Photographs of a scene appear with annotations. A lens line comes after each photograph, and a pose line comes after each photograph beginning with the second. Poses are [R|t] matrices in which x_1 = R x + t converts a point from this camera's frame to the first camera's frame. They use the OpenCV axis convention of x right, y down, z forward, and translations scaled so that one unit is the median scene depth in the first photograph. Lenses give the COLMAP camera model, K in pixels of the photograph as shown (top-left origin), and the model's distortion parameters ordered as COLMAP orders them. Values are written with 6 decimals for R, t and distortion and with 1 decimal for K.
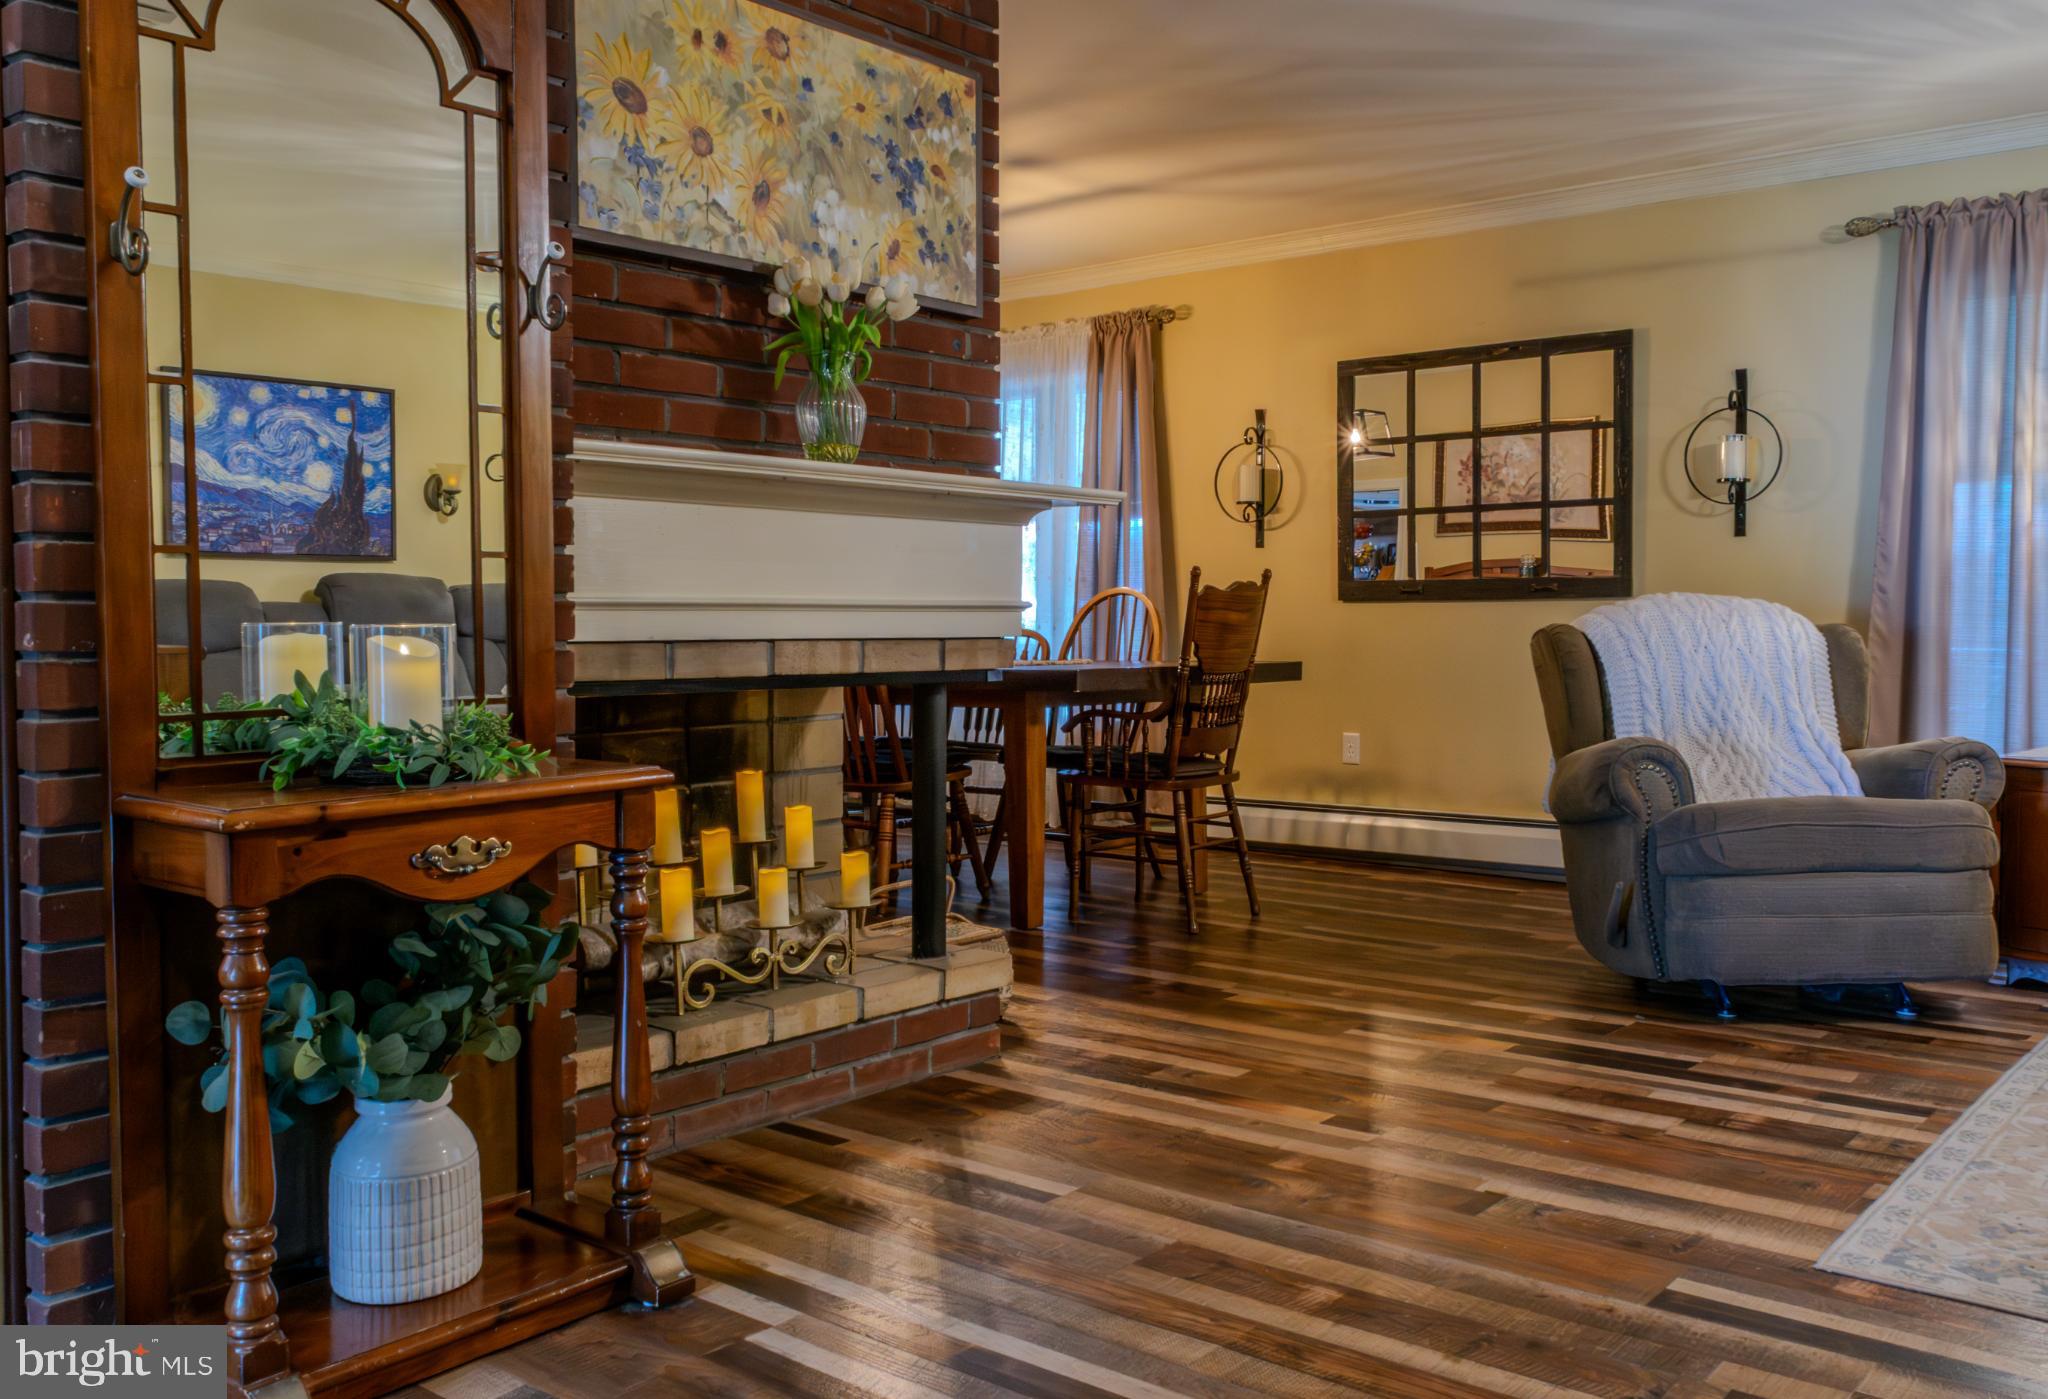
lens RADIAL K [[1728.3, 0, 1024.0], [0, 1728.3, 699.5], [0, 0, 1]] dist [-0.007550, -0.001503]
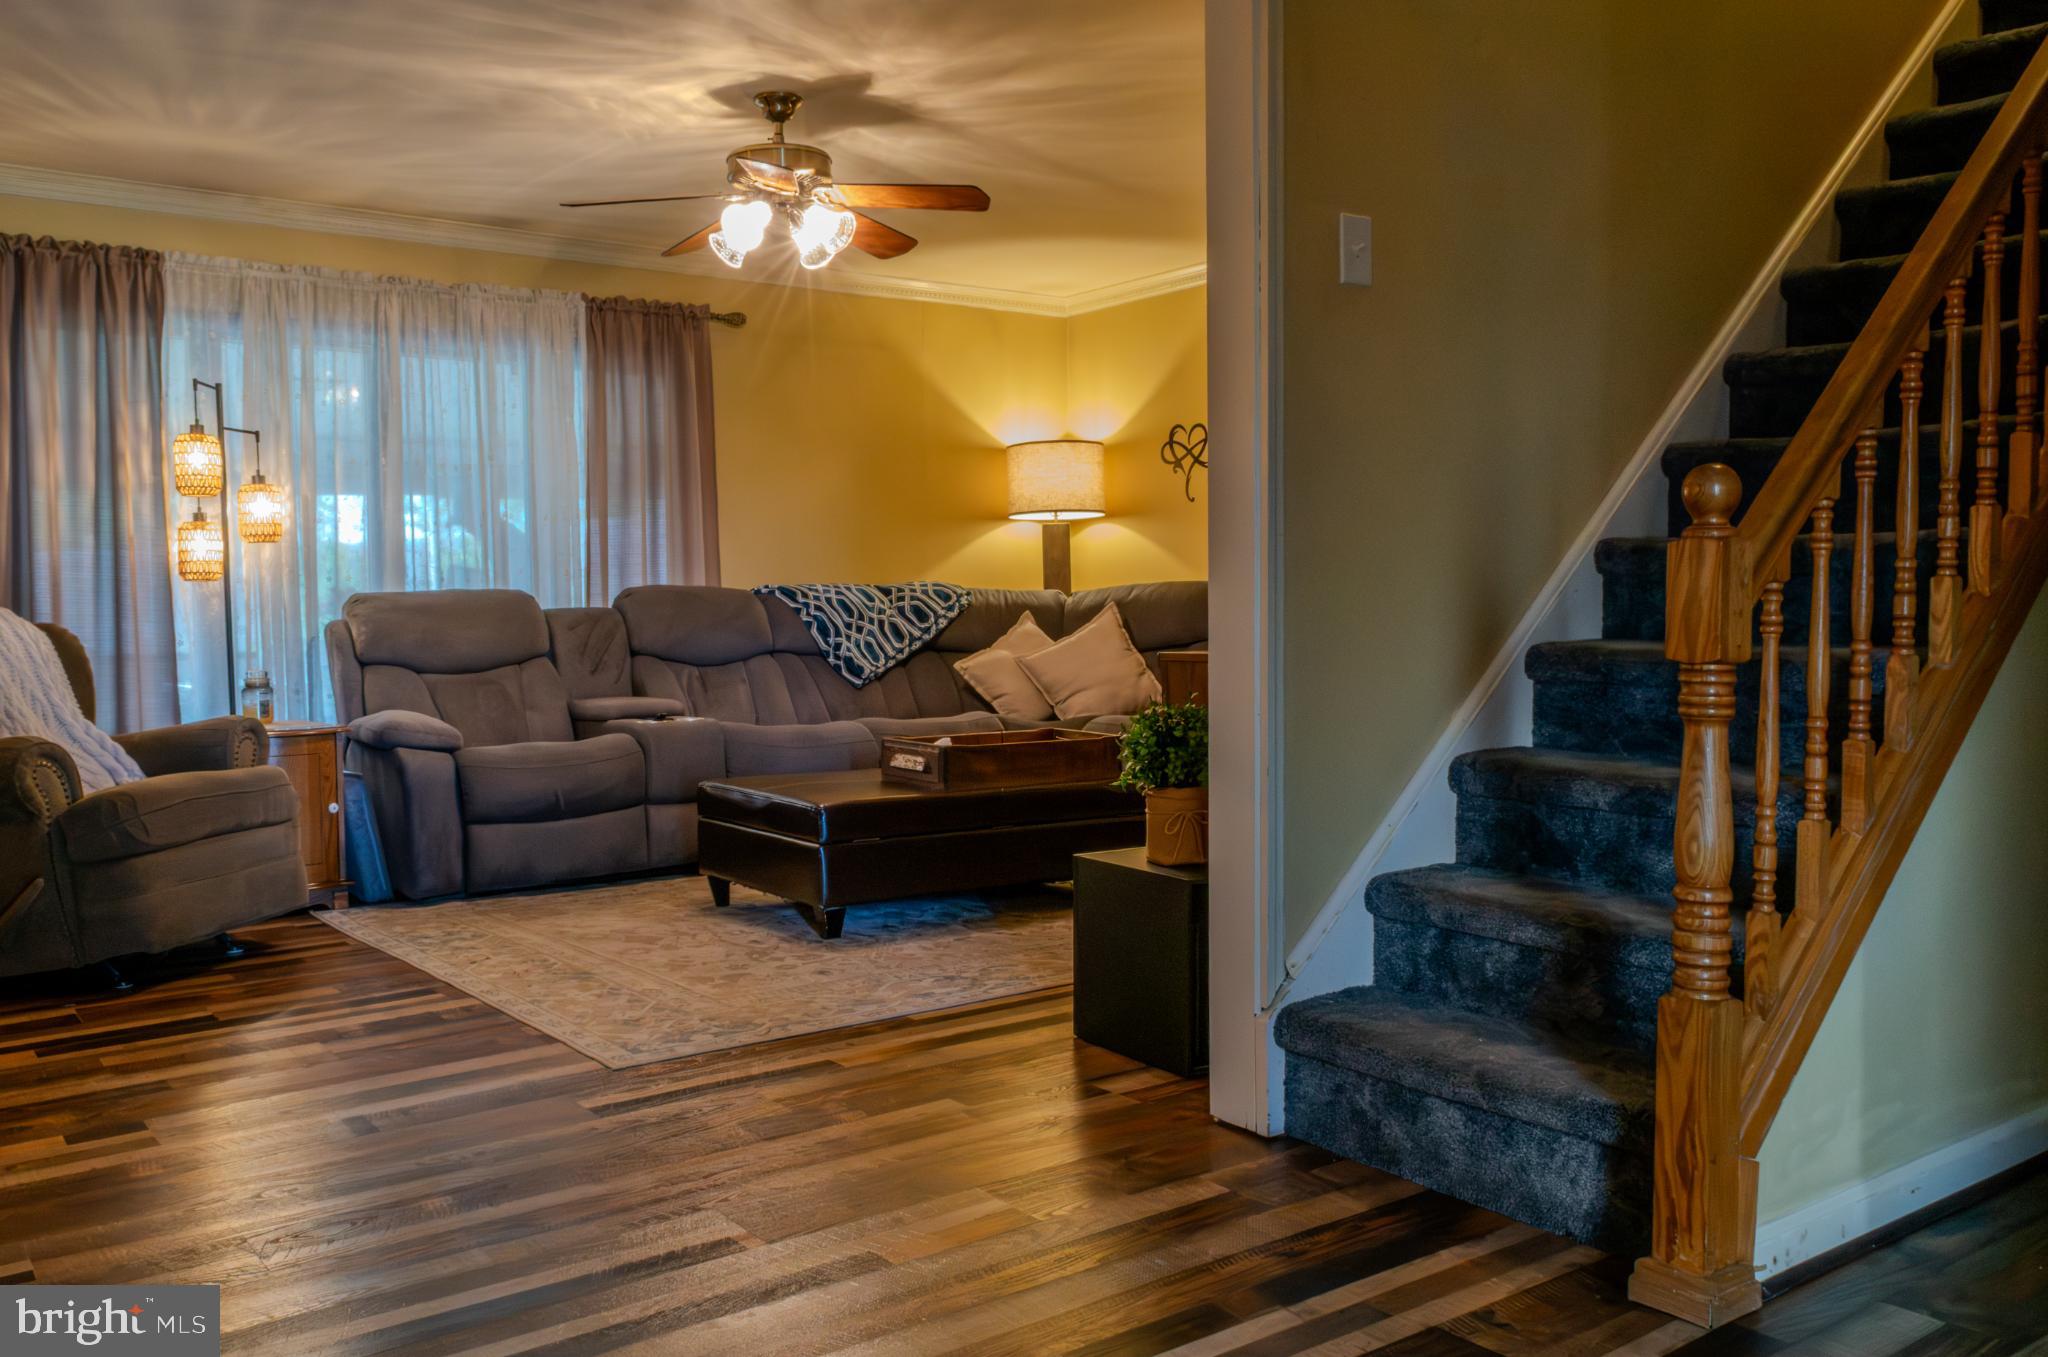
lens RADIAL K [[1607.2, 0, 1024.0], [0, 1607.2, 678.5], [0, 0, 1]] dist [0.062449, -0.002137]
pose [[0.260512, -0.045649, 0.964391, -0.561820], [0.056645, 0.997884, 0.031933, -0.012770], [-0.963808, 0.046308, 0.262546, 0.236244]]
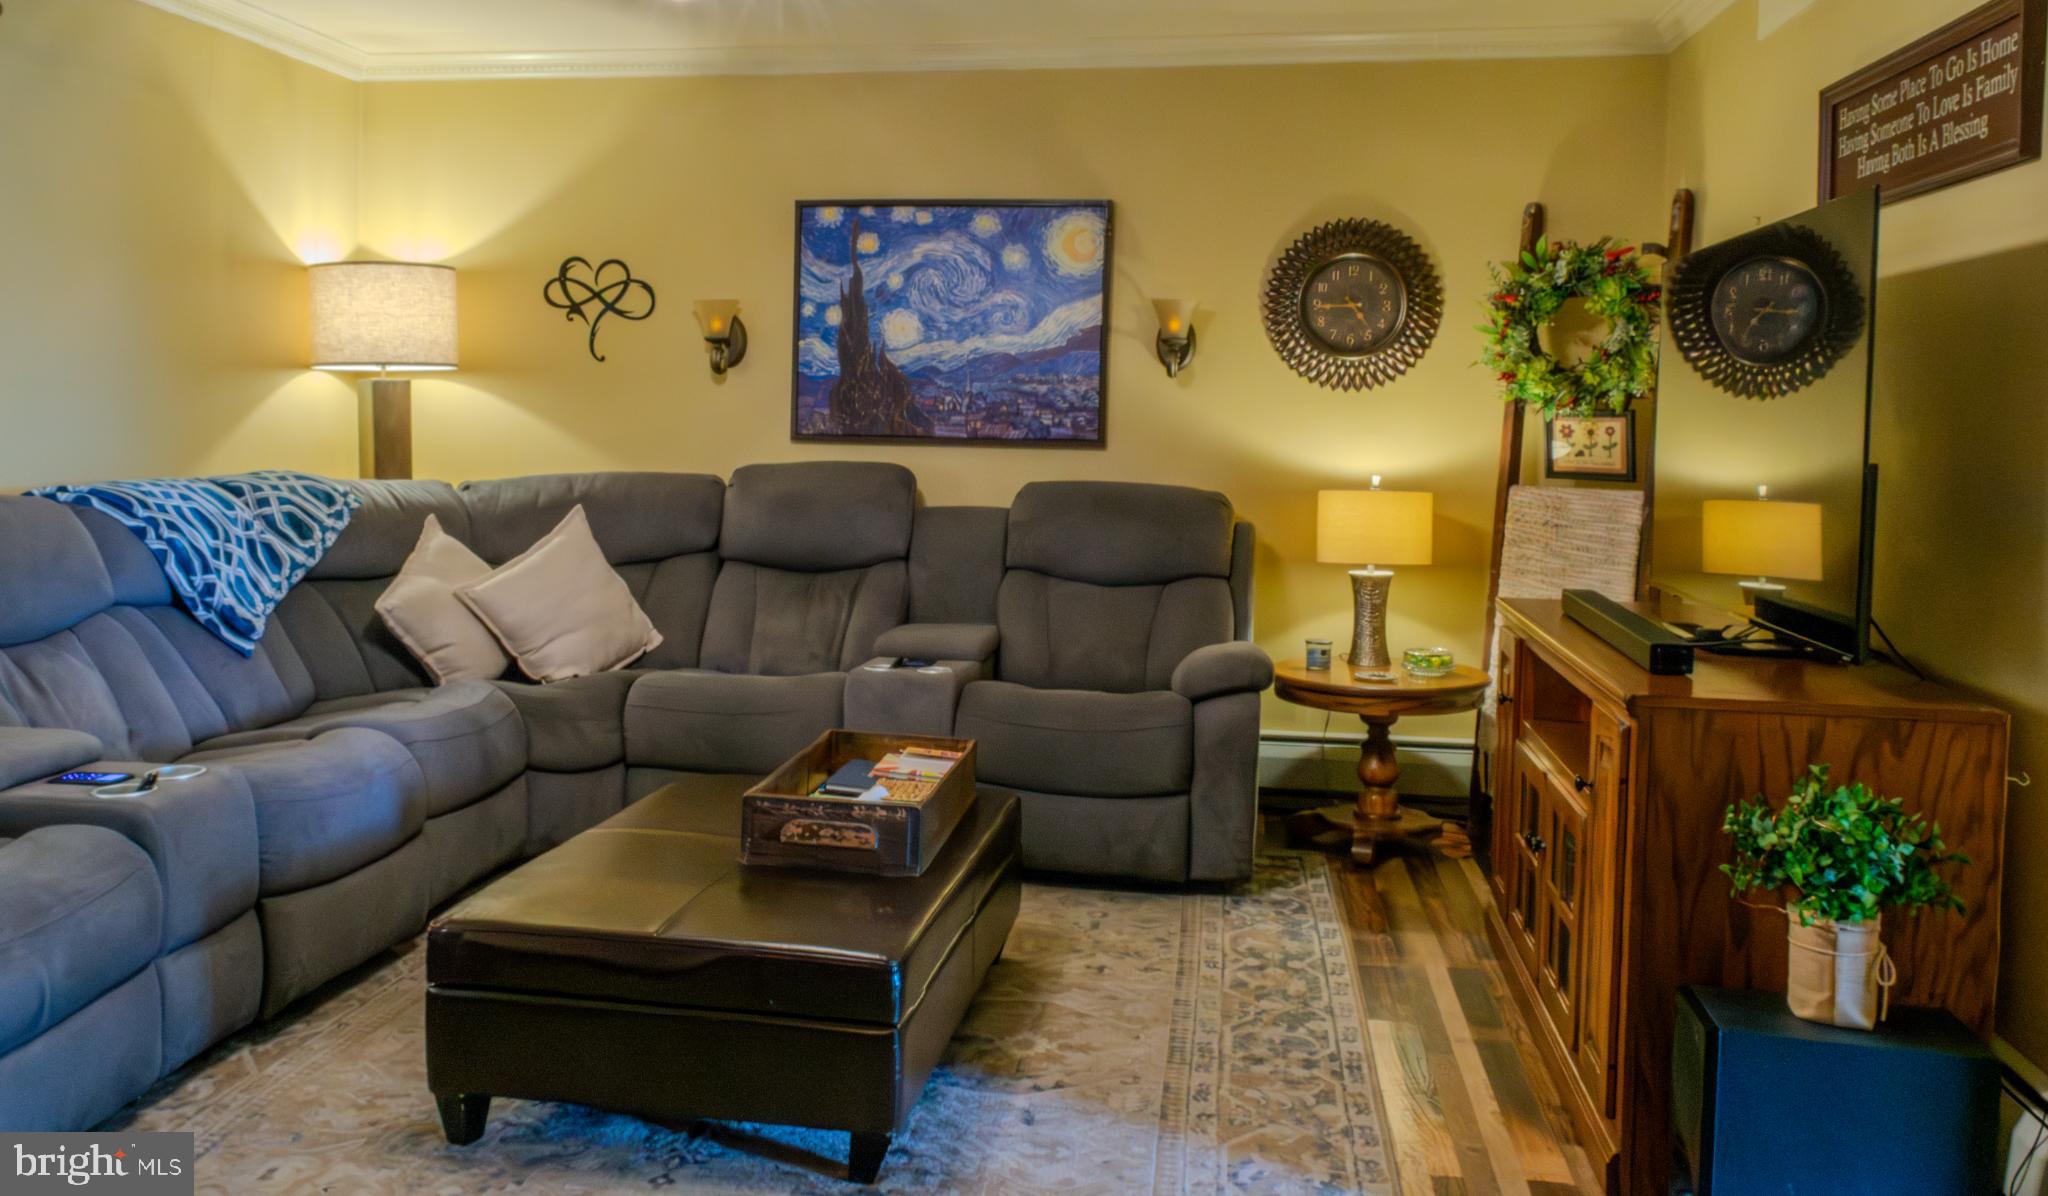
lens RADIAL K [[1580.1, 0, 1024.0], [0, 1580.1, 598.0], [0, 0, 1]] dist [-0.004452, -0.002364]
pose [[-0.491615, -0.105438, 0.864406, -0.394010], [0.020333, 0.990982, 0.132442, -0.050715], [-0.870575, 0.082686, -0.485038, 0.473778]]
